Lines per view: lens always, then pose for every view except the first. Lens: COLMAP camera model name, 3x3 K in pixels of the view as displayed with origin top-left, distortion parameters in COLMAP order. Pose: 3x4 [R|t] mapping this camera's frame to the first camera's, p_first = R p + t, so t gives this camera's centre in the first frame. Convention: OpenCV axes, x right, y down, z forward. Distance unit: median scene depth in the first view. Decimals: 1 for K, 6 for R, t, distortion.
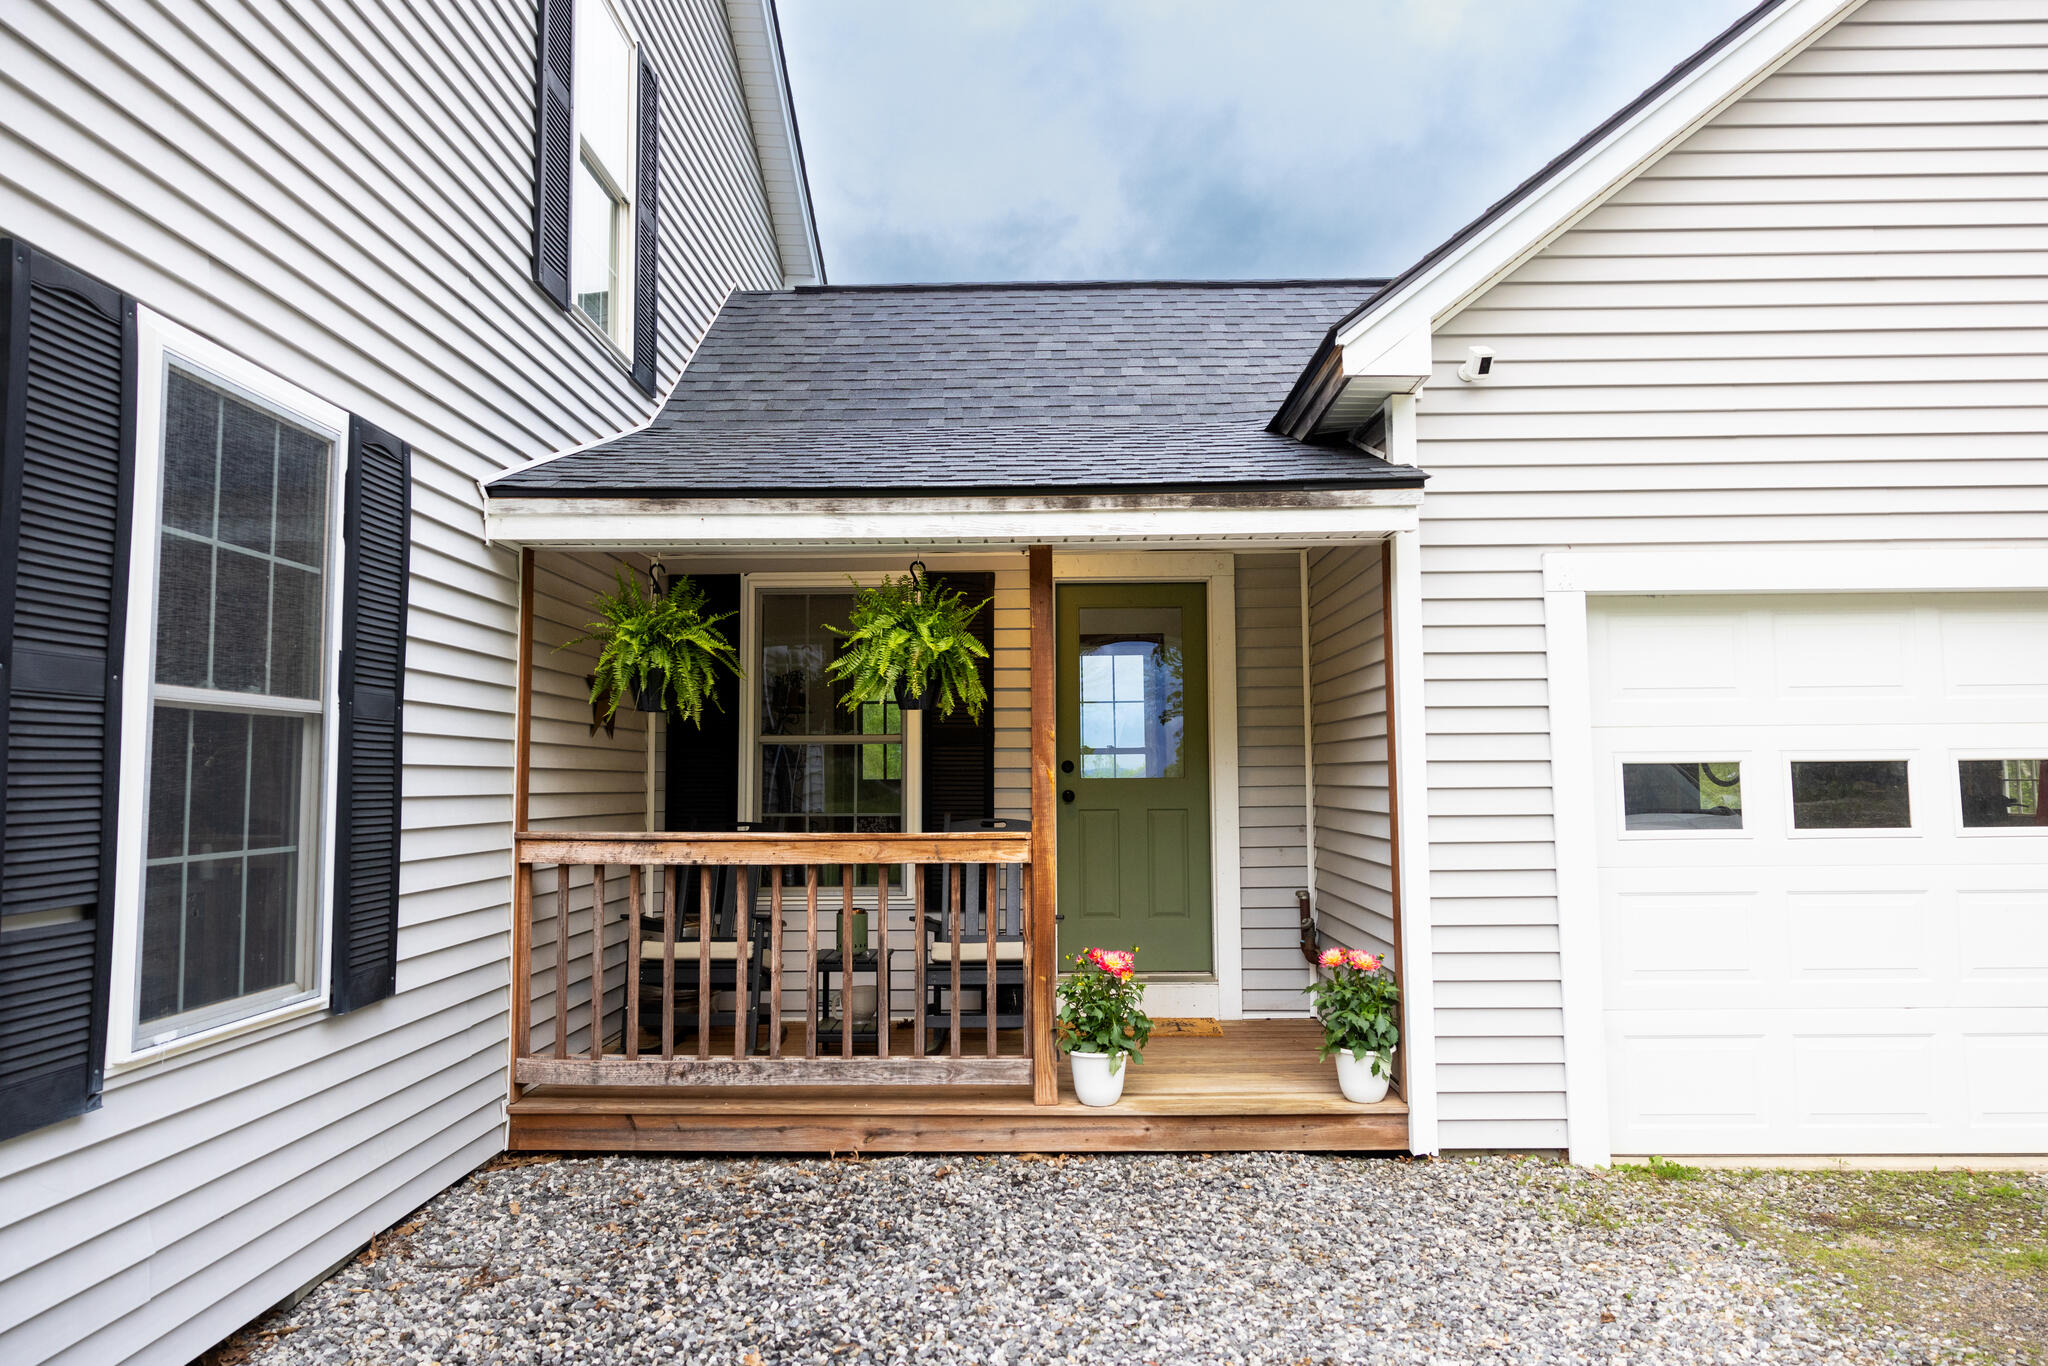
lens RADIAL K [[1403.3, 0, 1024.0], [0, 1403.3, 683.0], [0, 0, 1]] dist [-0.002510, 0.026364]
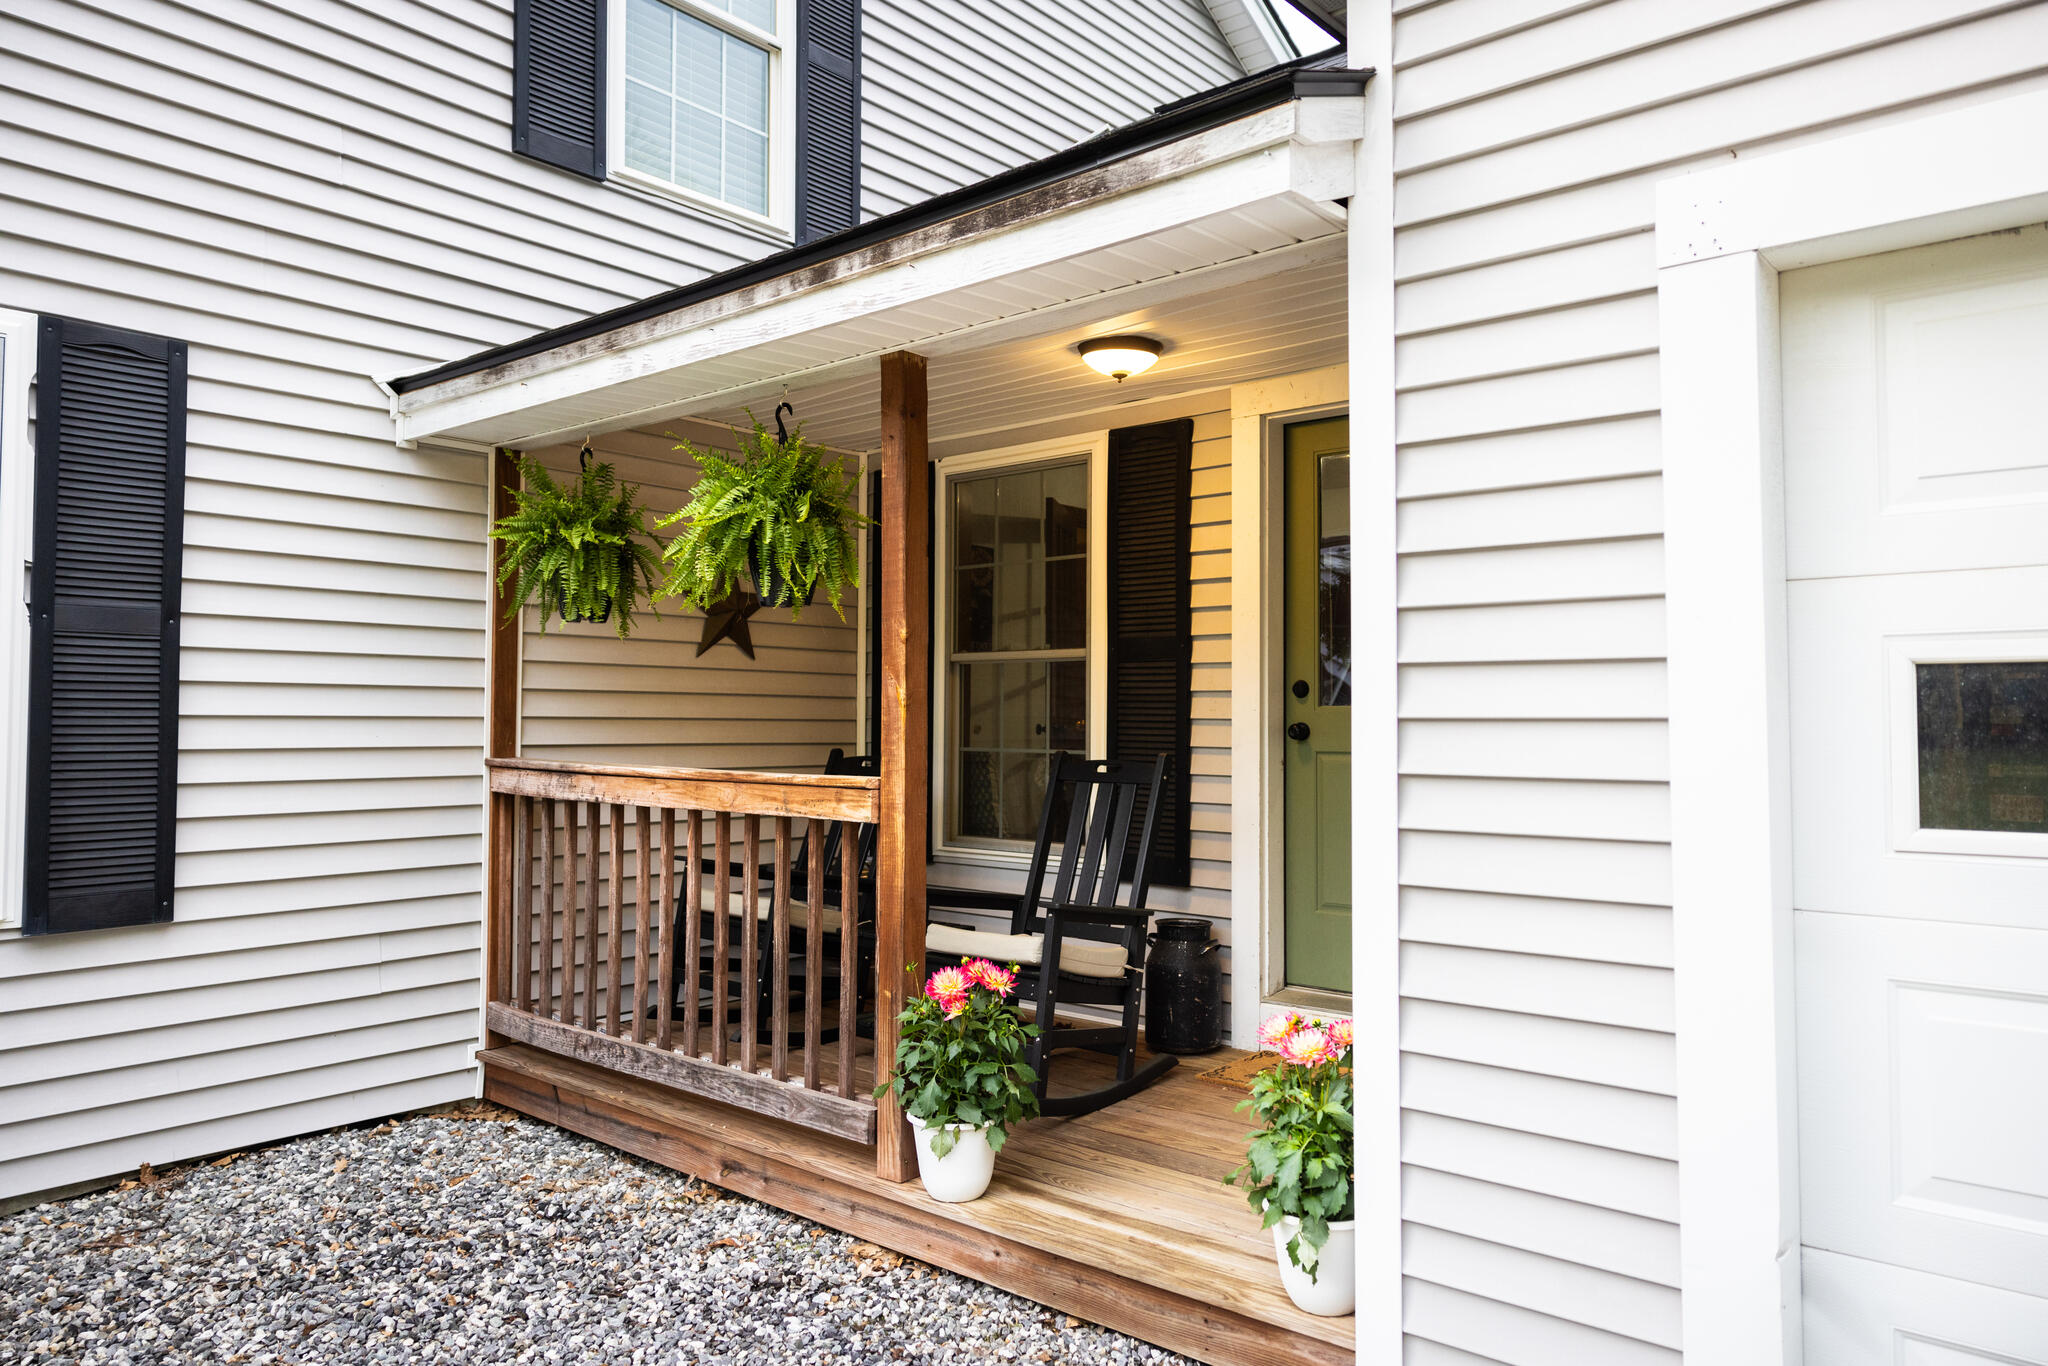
lens RADIAL K [[1377.6, 0, 1024.0], [0, 1377.6, 683.0], [0, 0, 1]] dist [-0.001817, -0.001210]
pose [[0.768573, -0.007308, -0.639720, 0.495900], [0.035088, 0.998911, 0.030744, 0.042506], [0.638799, -0.046075, 0.767993, 0.542139]]
